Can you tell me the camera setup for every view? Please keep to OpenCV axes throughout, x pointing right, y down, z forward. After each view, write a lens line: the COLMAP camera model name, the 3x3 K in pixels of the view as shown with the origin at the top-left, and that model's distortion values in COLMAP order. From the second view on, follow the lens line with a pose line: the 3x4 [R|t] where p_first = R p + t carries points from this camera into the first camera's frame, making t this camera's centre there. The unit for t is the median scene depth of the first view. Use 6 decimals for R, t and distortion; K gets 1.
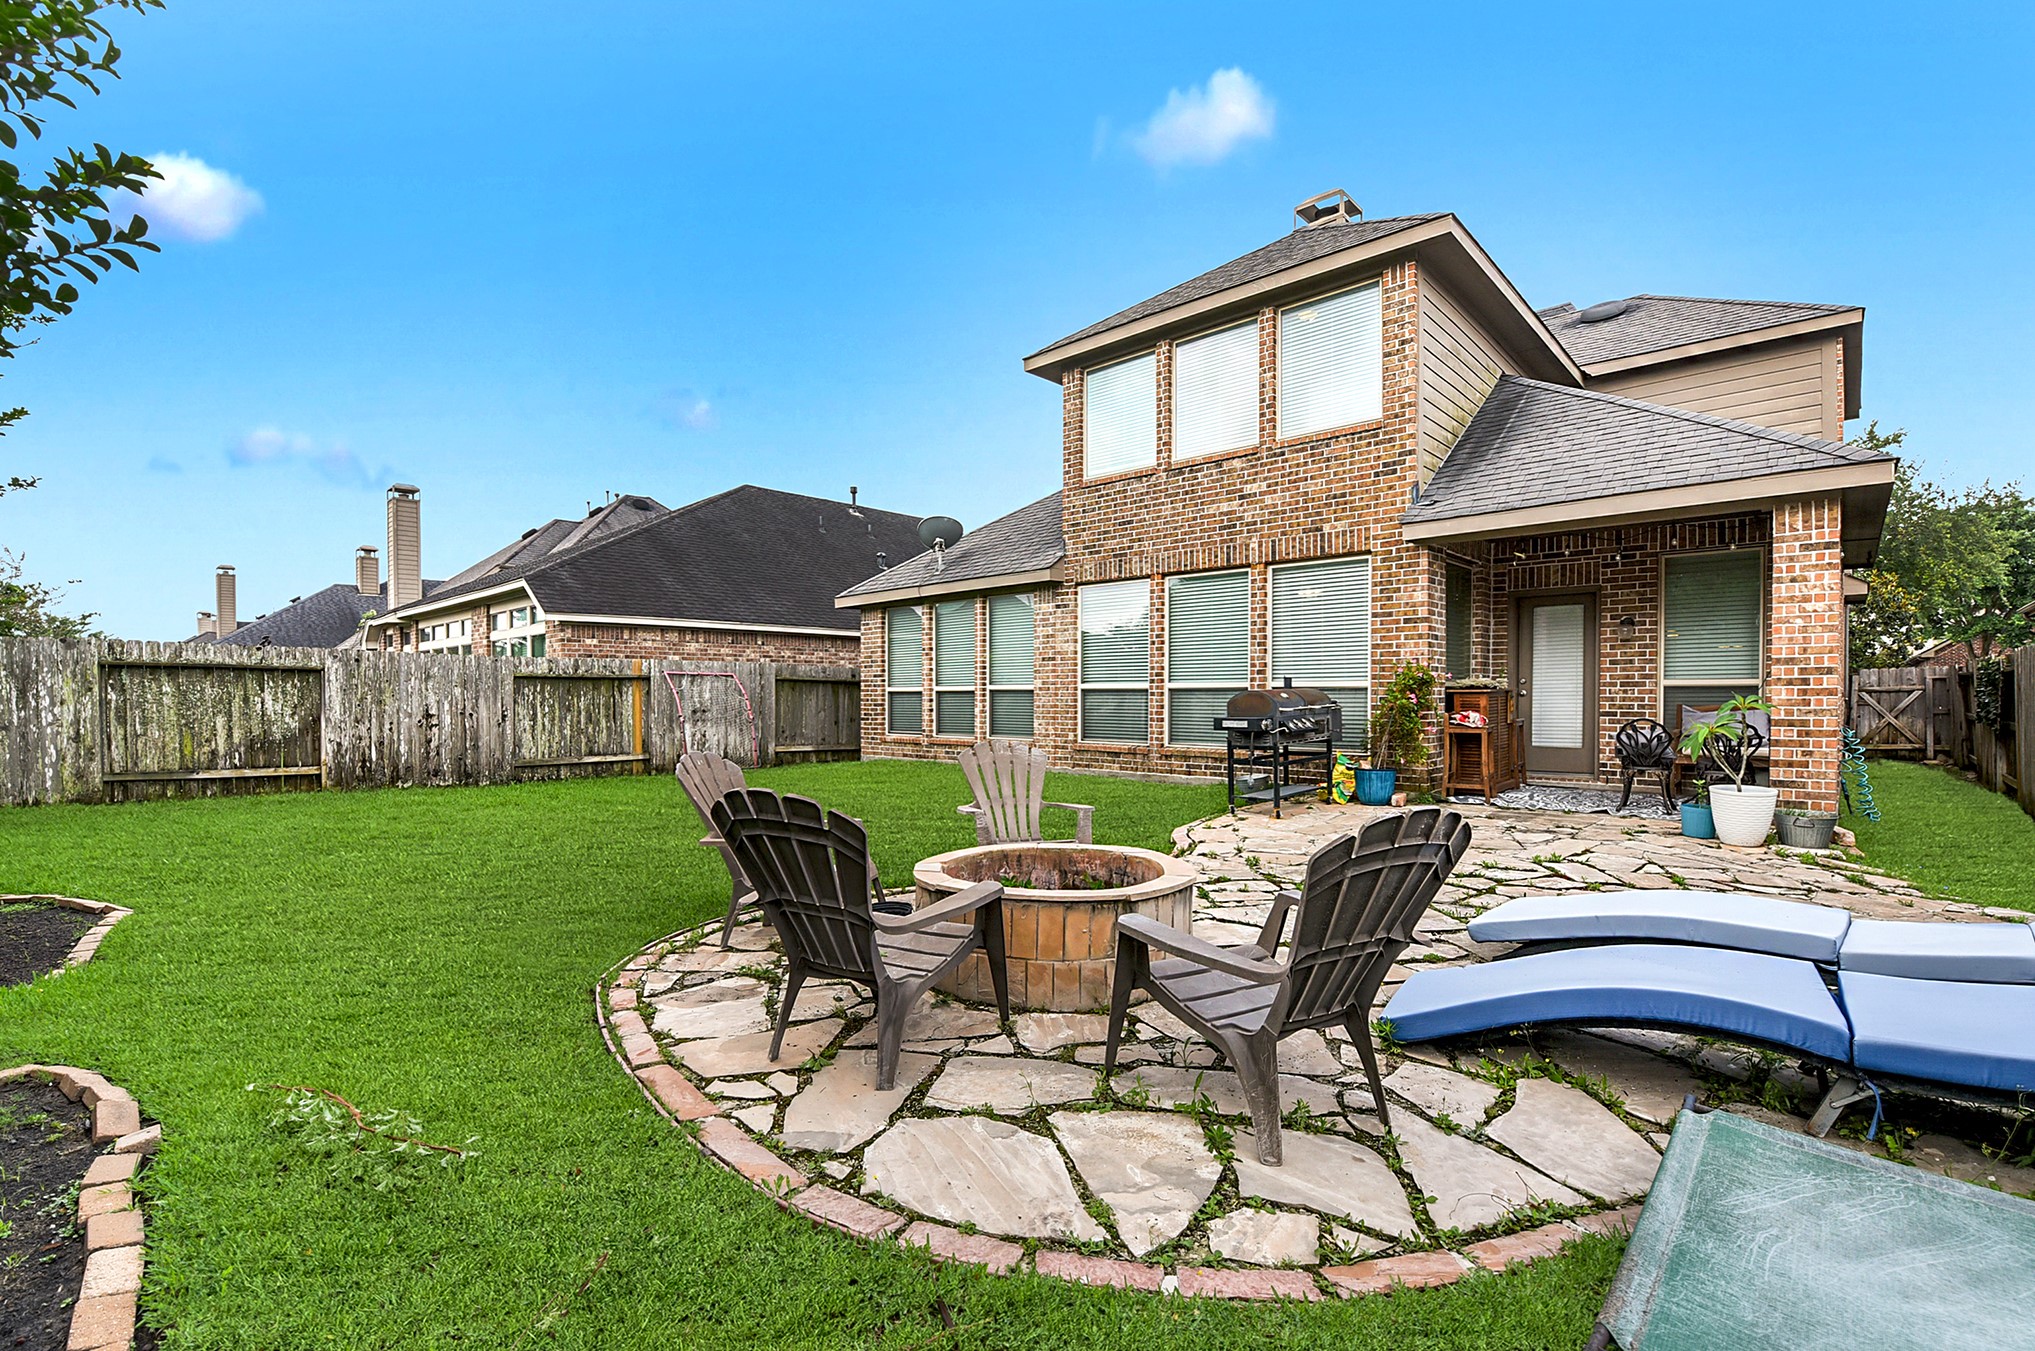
lens RADIAL K [[887.5, 0, 1045.4], [0, 887.5, 723.2], [0, 0, 1]] dist [0.003331, -0.003541]
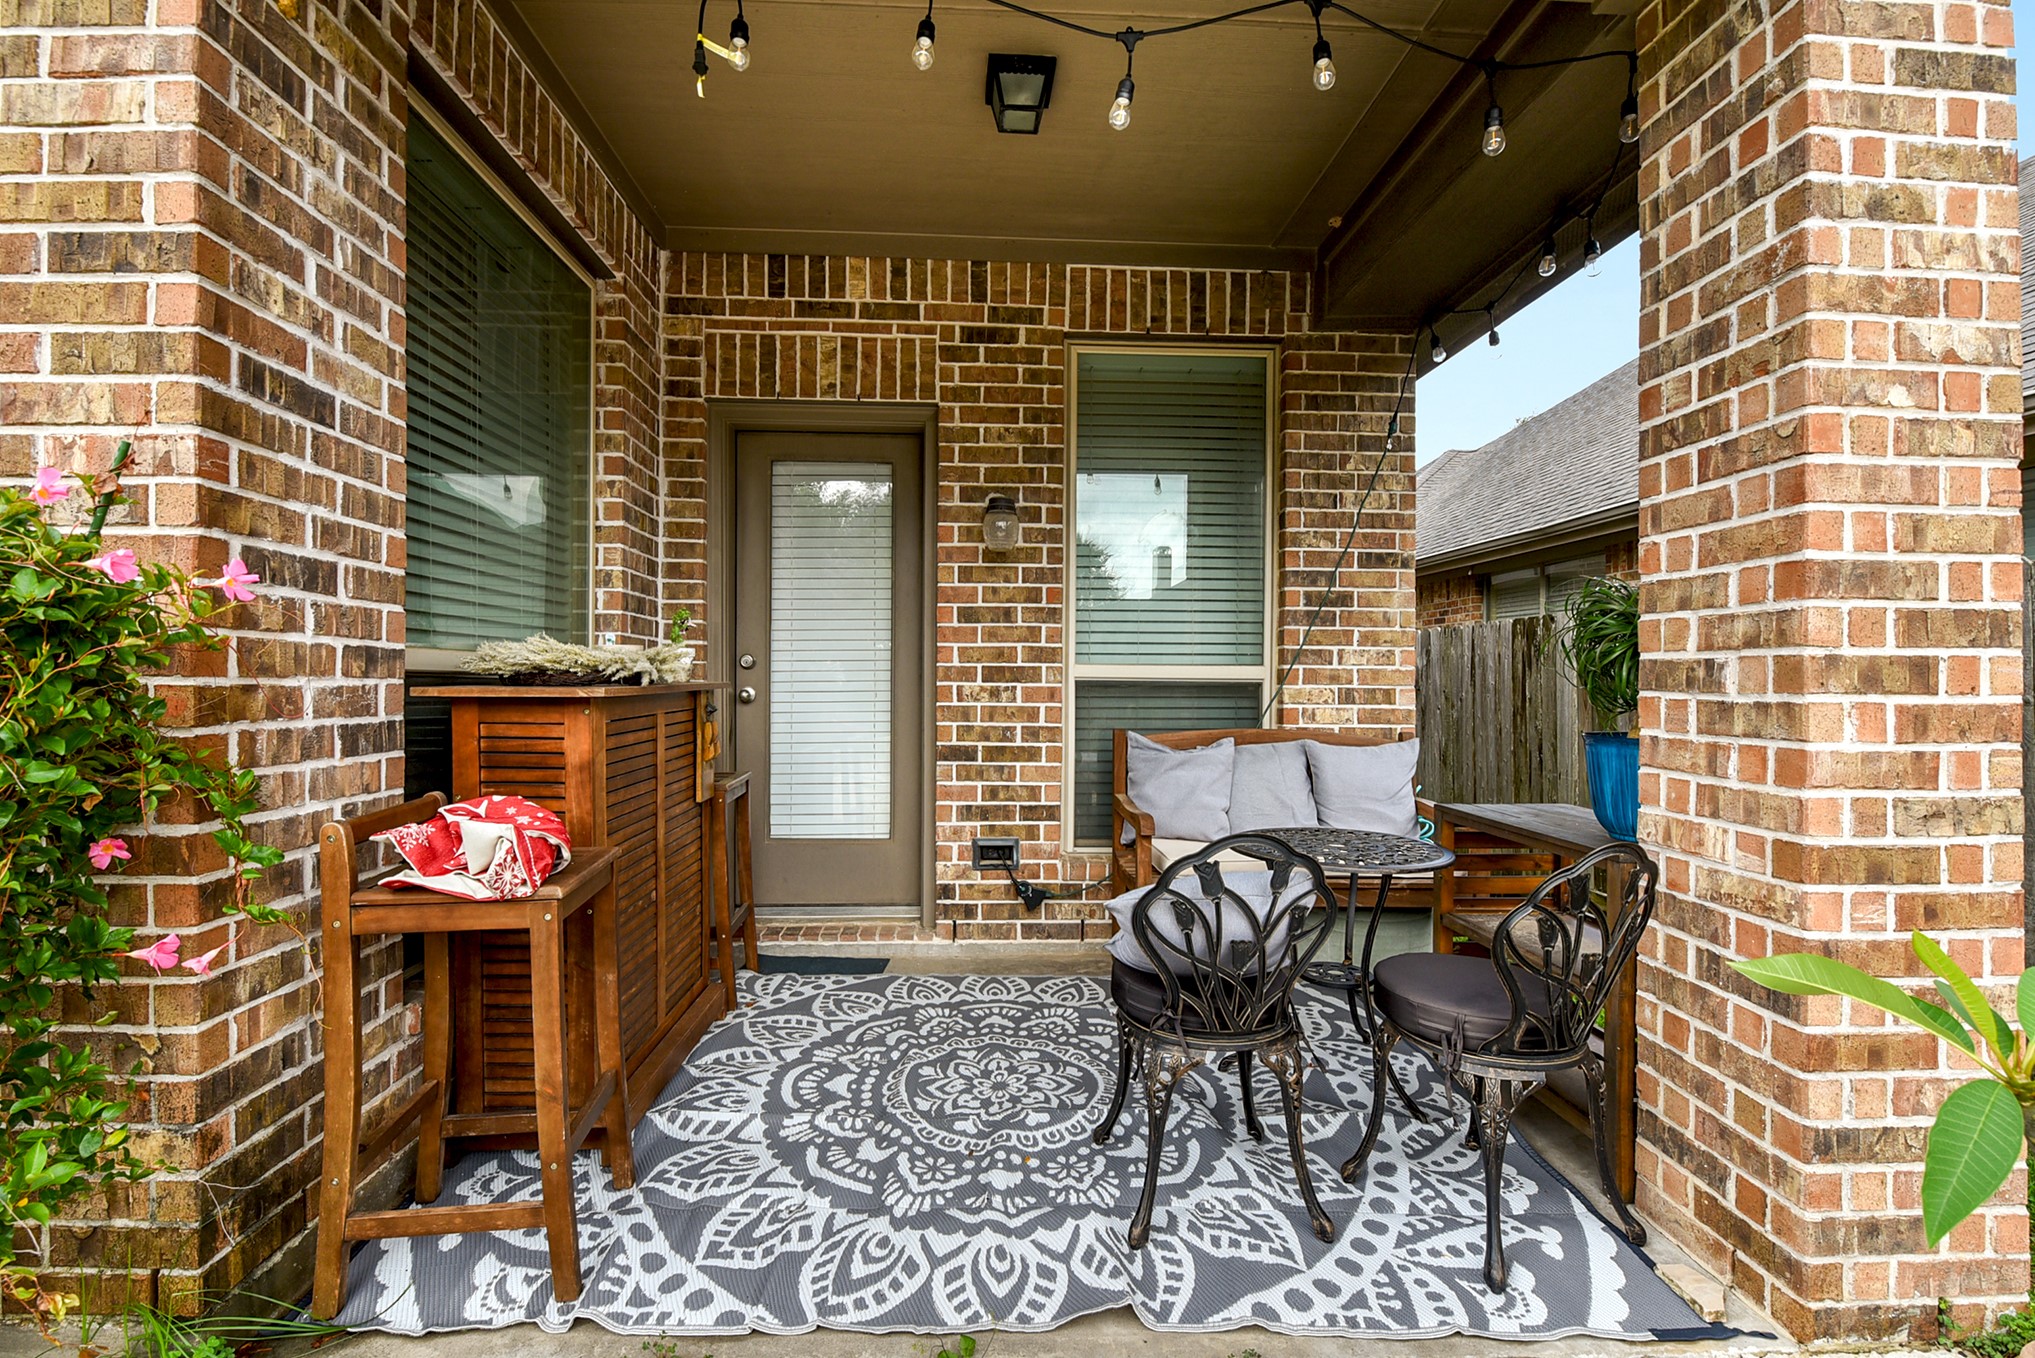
lens RADIAL K [[887.5, 0, 1005.9], [0, 887.5, 679.7], [0, 0, 1]] dist [0.003331, -0.003541]
pose [[0.716188, 0.011276, 0.697816, 0.388069], [0.011880, 0.999528, -0.028345, -0.030308], [-0.697806, 0.028590, 0.715716, 0.717650]]
